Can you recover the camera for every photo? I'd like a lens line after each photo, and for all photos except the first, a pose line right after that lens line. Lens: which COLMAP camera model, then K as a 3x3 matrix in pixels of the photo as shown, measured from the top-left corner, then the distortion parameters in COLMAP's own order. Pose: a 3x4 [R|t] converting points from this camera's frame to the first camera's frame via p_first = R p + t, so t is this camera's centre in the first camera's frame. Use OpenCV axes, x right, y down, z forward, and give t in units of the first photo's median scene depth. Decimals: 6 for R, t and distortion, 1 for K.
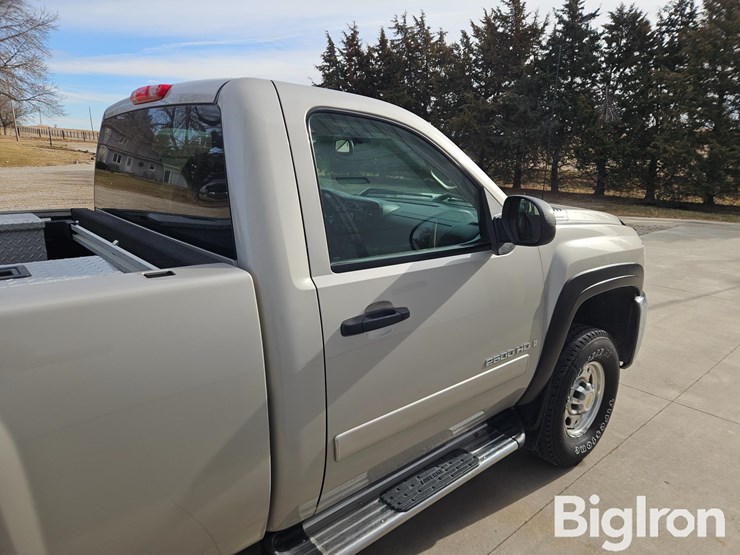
lens RADIAL K [[497.1, 0, 376.0], [0, 497.1, 279.0], [0, 0, 1]] dist [0.074207, -0.061275]
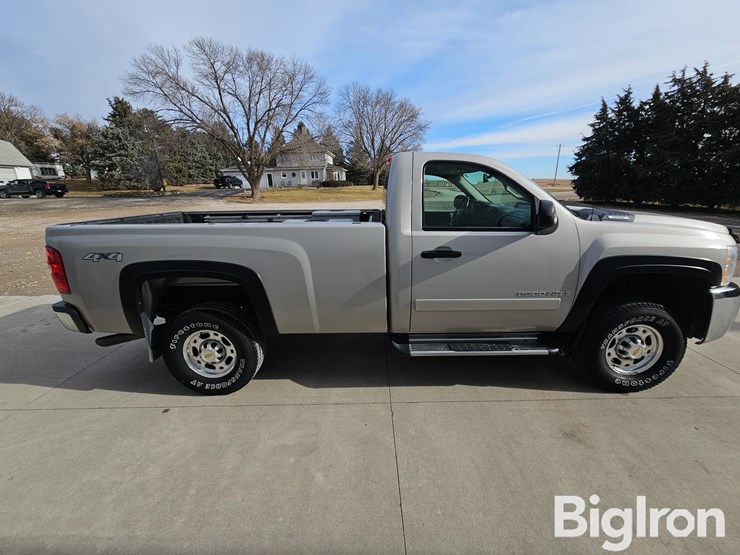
lens RADIAL K [[302.4, 0, 370.3], [0, 302.4, 271.8], [0, 0, 1]] dist [0.000933, -0.000643]
pose [[0.748001, 0.147016, -0.647210, 0.036797], [-0.135640, 0.988438, 0.067764, 0.006316], [0.649690, 0.037100, 0.759294, -0.013156]]
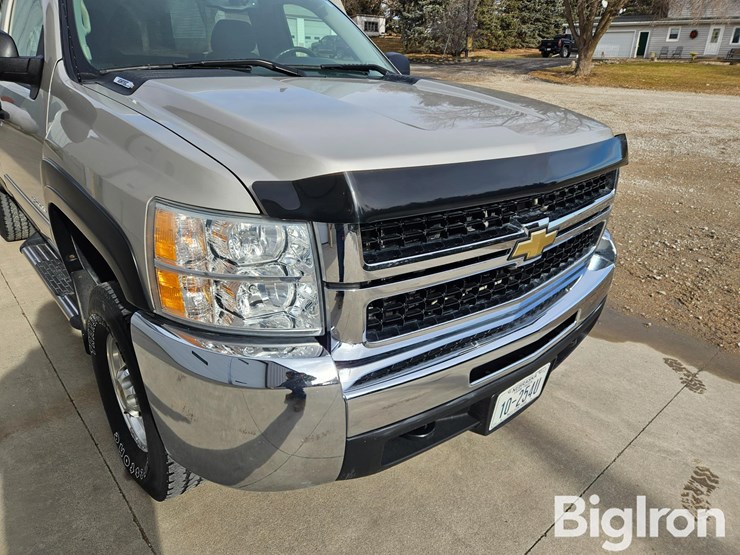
lens RADIAL K [[494.7, 0, 376.2], [0, 494.7, 273.6], [0, 0, 1]] dist [0.072116, -0.063456]
pose [[0.015723, 0.381265, -0.924332, 0.092353], [-0.283223, 0.888283, 0.361578, -0.020694], [0.958925, 0.256107, 0.121949, 0.114807]]
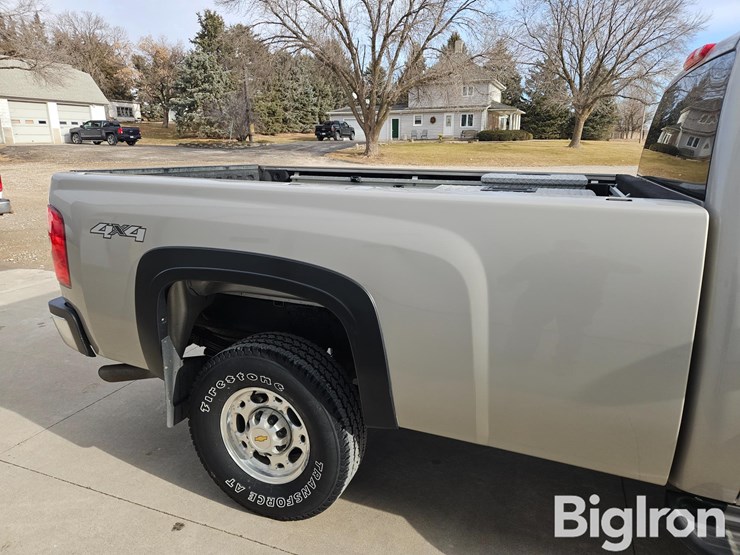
lens RADIAL K [[491.0, 0, 364.4], [0, 491.0, 271.4], [0, 0, 1]] dist [0.083325, -0.069211]
pose [[0.462537, 0.205771, -0.862391, 0.014982], [-0.219987, 0.968913, 0.113199, 0.006659], [0.858875, 0.137356, 0.493425, -0.003105]]
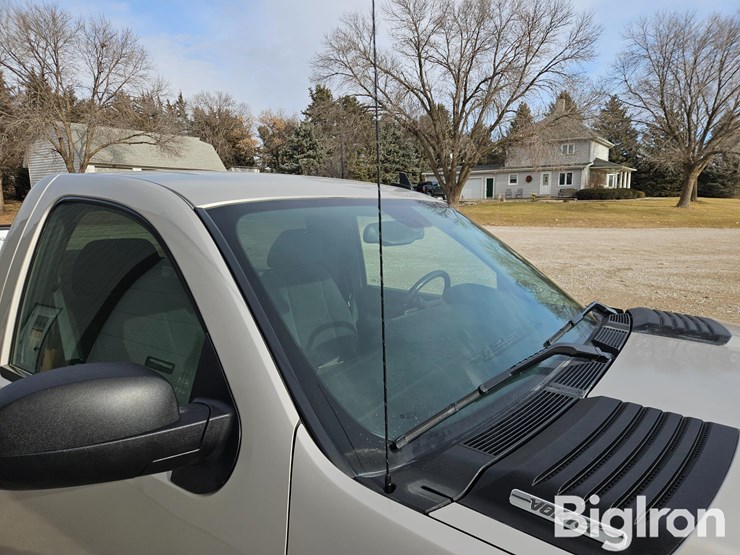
lens RADIAL K [[492.1, 0, 374.9], [0, 492.1, 283.8], [0, 0, 1]] dist [0.085264, -0.077898]
pose [[0.265791, 0.142404, -0.953455, 0.051167], [-0.239528, 0.967770, 0.077770, -0.021797], [0.933800, 0.207709, 0.291334, 0.071581]]
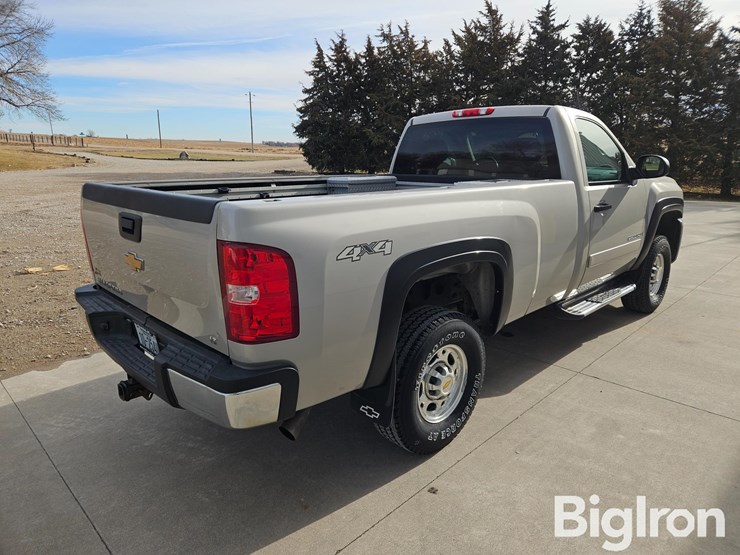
lens RADIAL K [[492.0, 0, 375.6], [0, 492.0, 274.2], [0, 0, 1]] dist [0.084356, -0.065519]
pose [[0.997201, -0.032427, 0.067371, -0.068371], [0.032955, 0.999434, -0.006752, 0.020983], [-0.067114, 0.008954, 0.997705, -0.069780]]
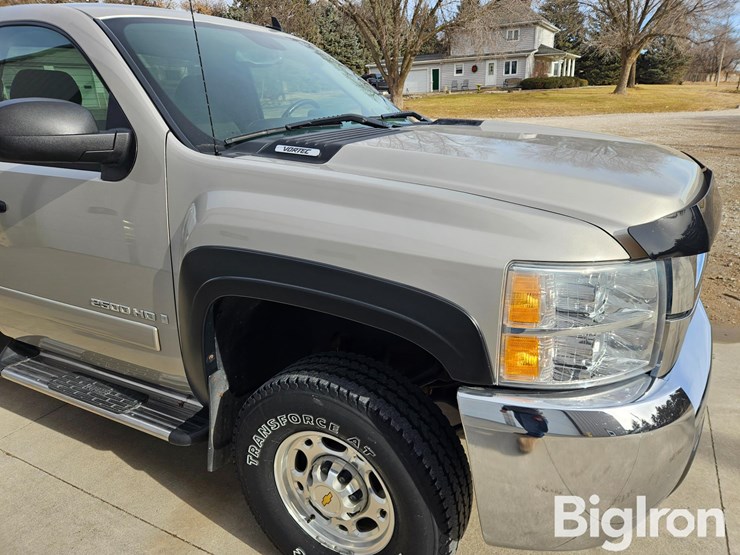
lens RADIAL K [[497.1, 0, 376.0], [0, 497.1, 279.0], [0, 0, 1]] dist [0.074207, -0.061275]
pose [[0.362948, 0.288722, -0.885950, 0.083299], [-0.202745, 0.952475, 0.227343, -0.012021], [0.909485, 0.097108, 0.404236, 0.077605]]
